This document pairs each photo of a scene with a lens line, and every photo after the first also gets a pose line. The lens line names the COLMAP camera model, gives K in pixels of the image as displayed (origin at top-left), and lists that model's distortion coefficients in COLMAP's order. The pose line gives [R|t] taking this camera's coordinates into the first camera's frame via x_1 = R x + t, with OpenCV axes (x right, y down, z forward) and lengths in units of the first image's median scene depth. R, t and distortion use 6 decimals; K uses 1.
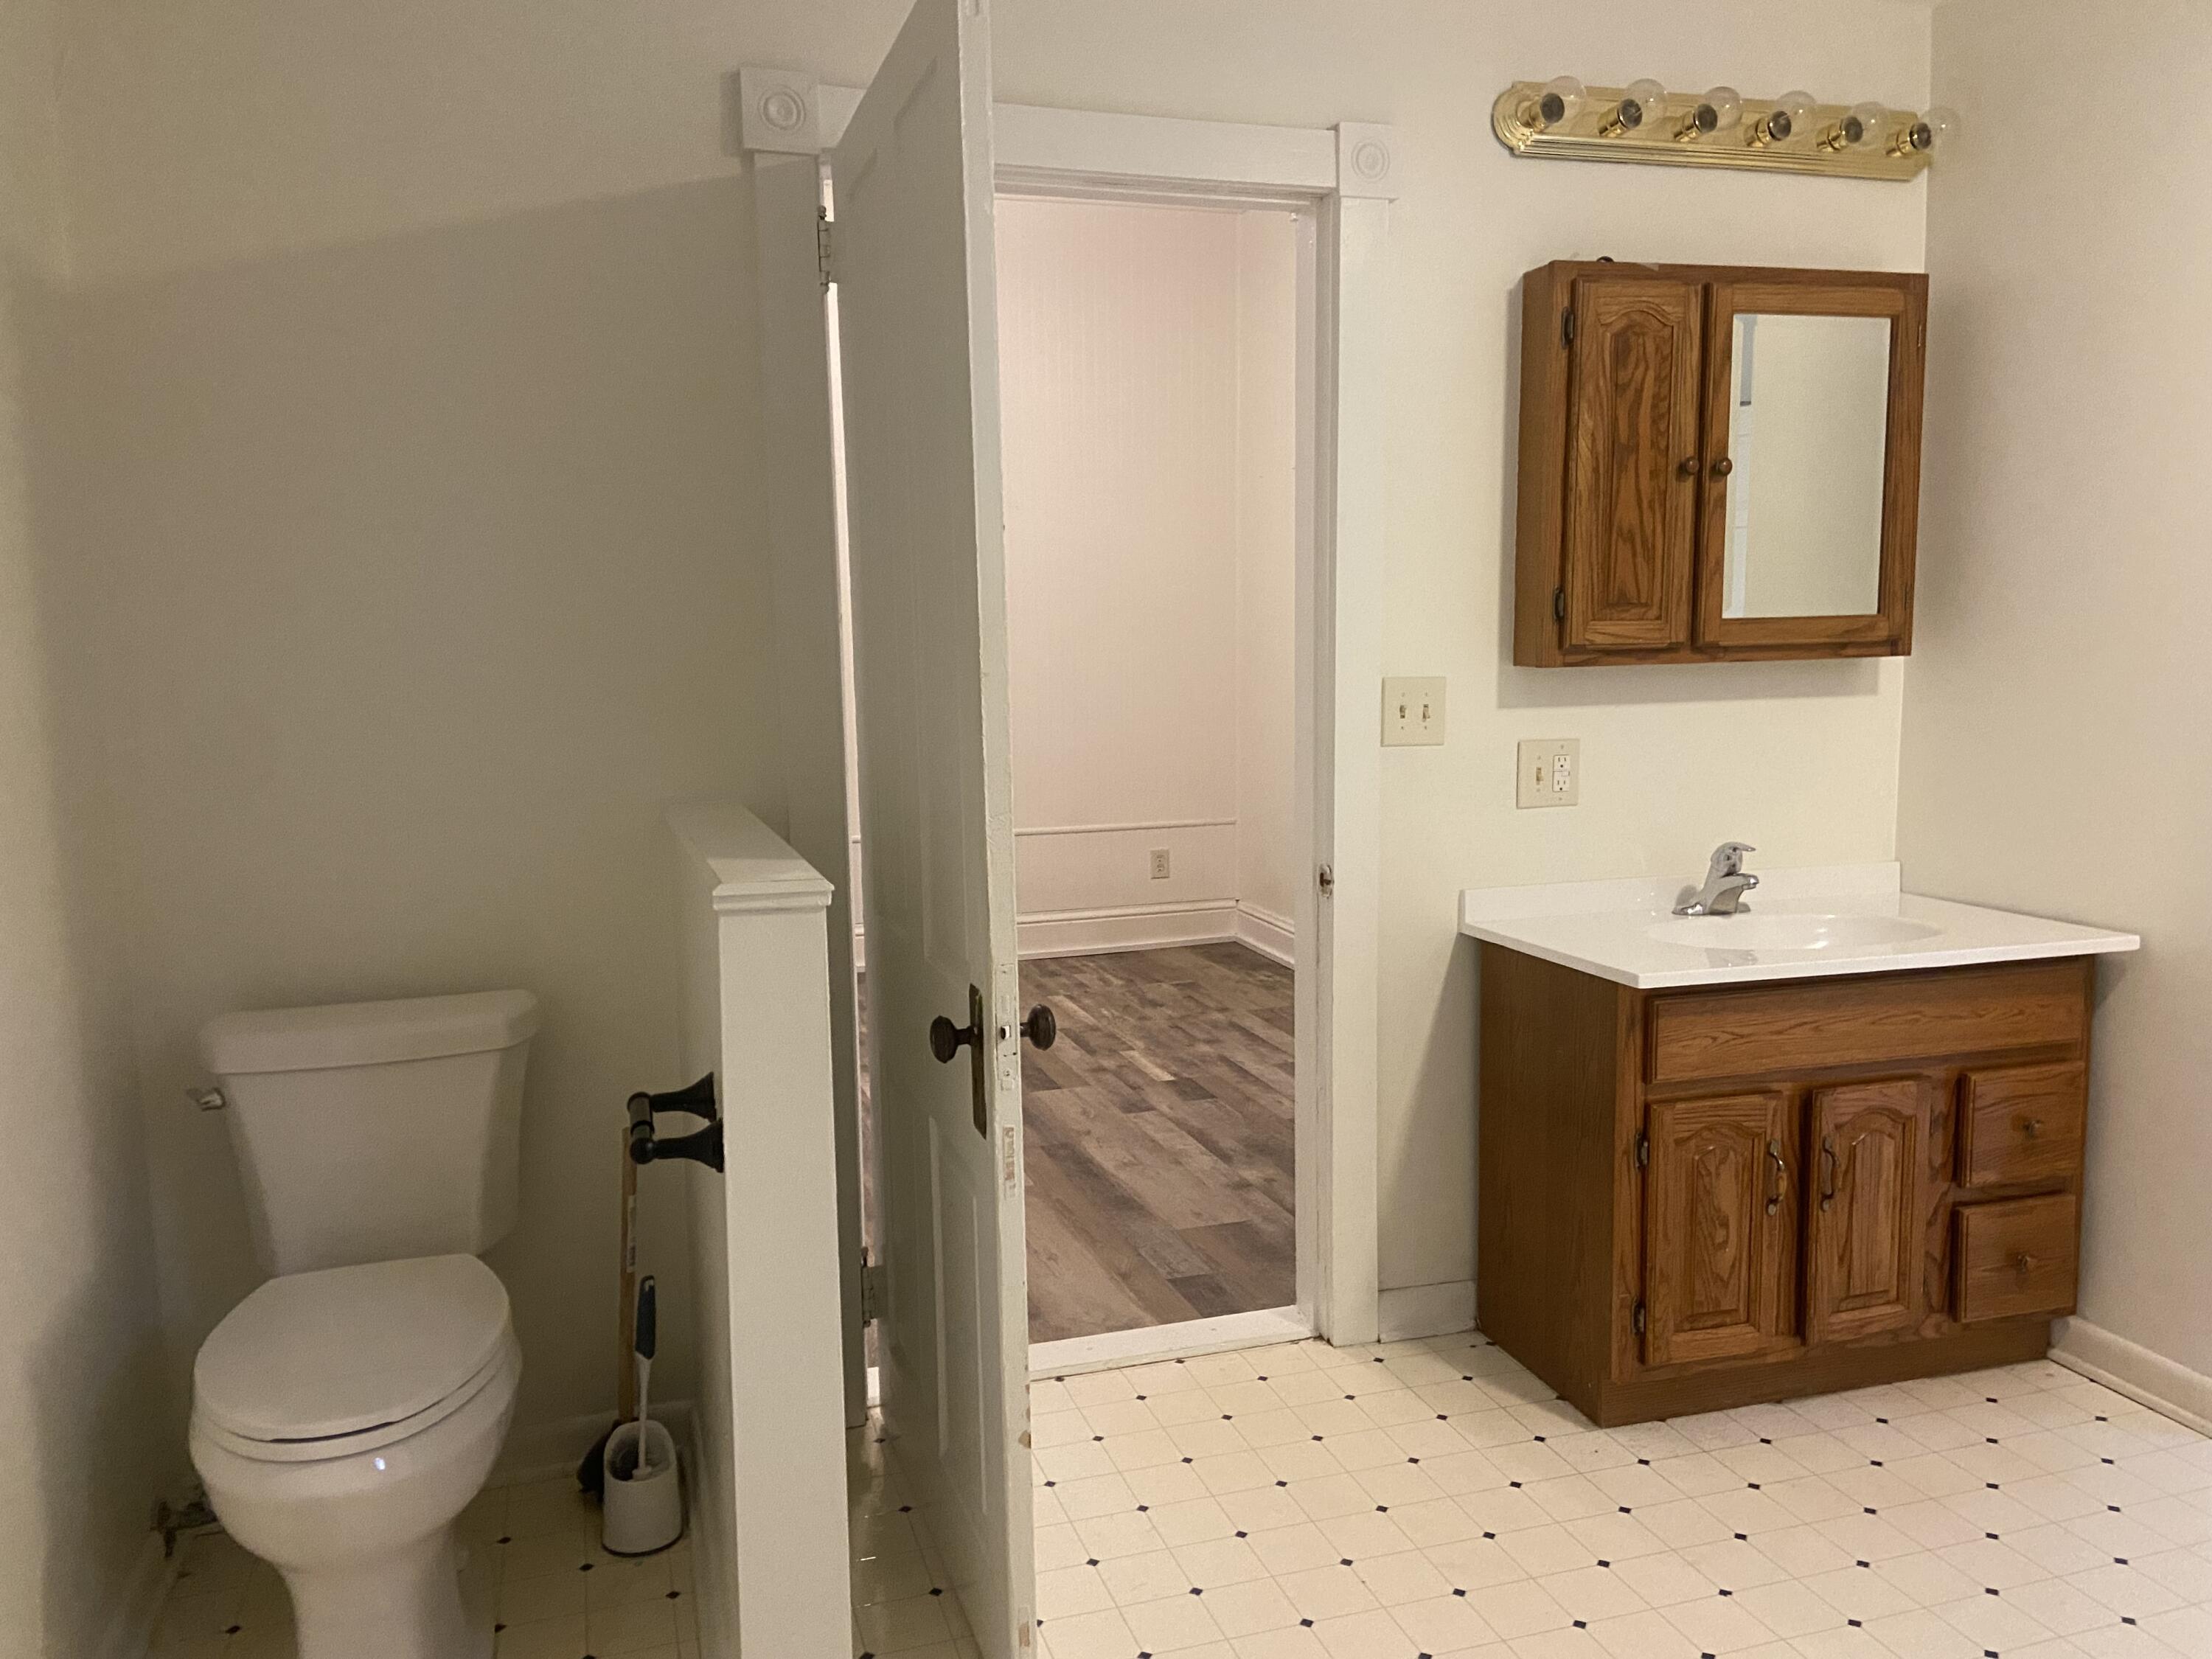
lens RADIAL K [[1663.2, 0, 1095.7], [0, 1663.2, 845.9], [0, 0, 1]] dist [0.130196, -0.162600]
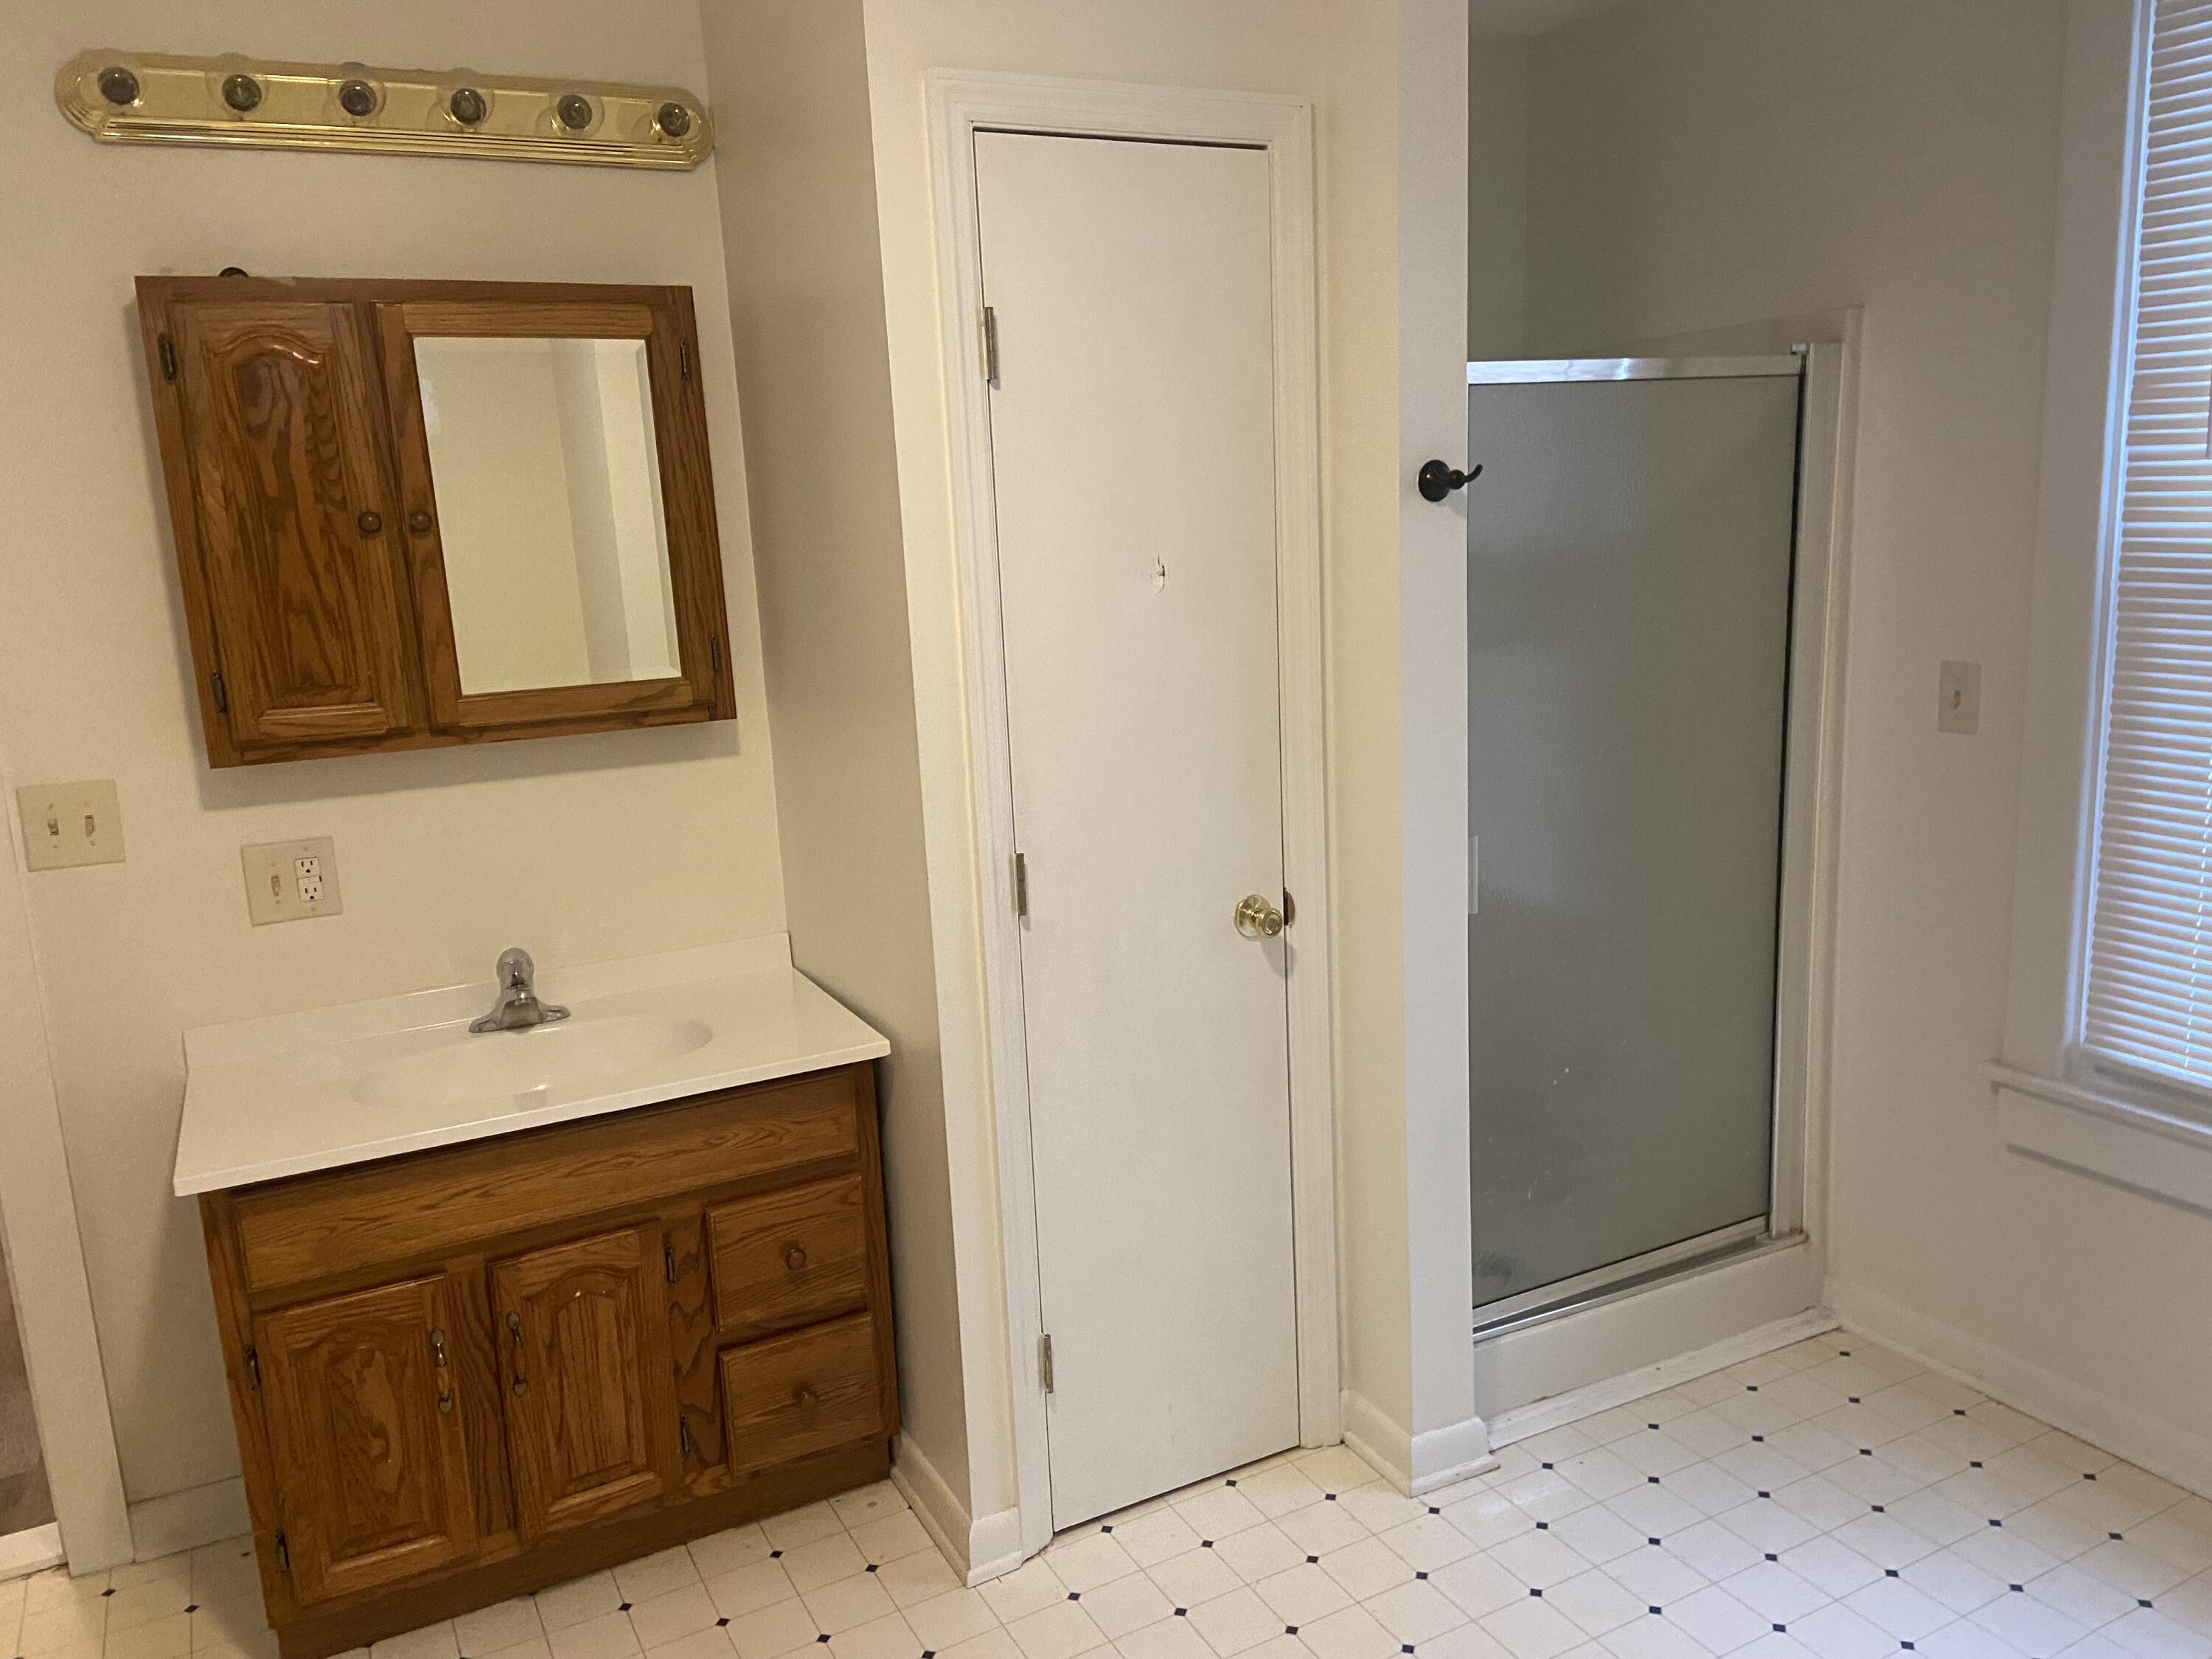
lens RADIAL K [[1663.2, 0, 1095.7], [0, 1663.2, 845.9], [0, 0, 1]] dist [0.130196, -0.162600]
pose [[0.982514, -0.064972, 0.174487, 0.553056], [0.053245, 0.996049, 0.071069, -0.106342], [-0.178415, -0.060536, 0.982091, 0.100392]]
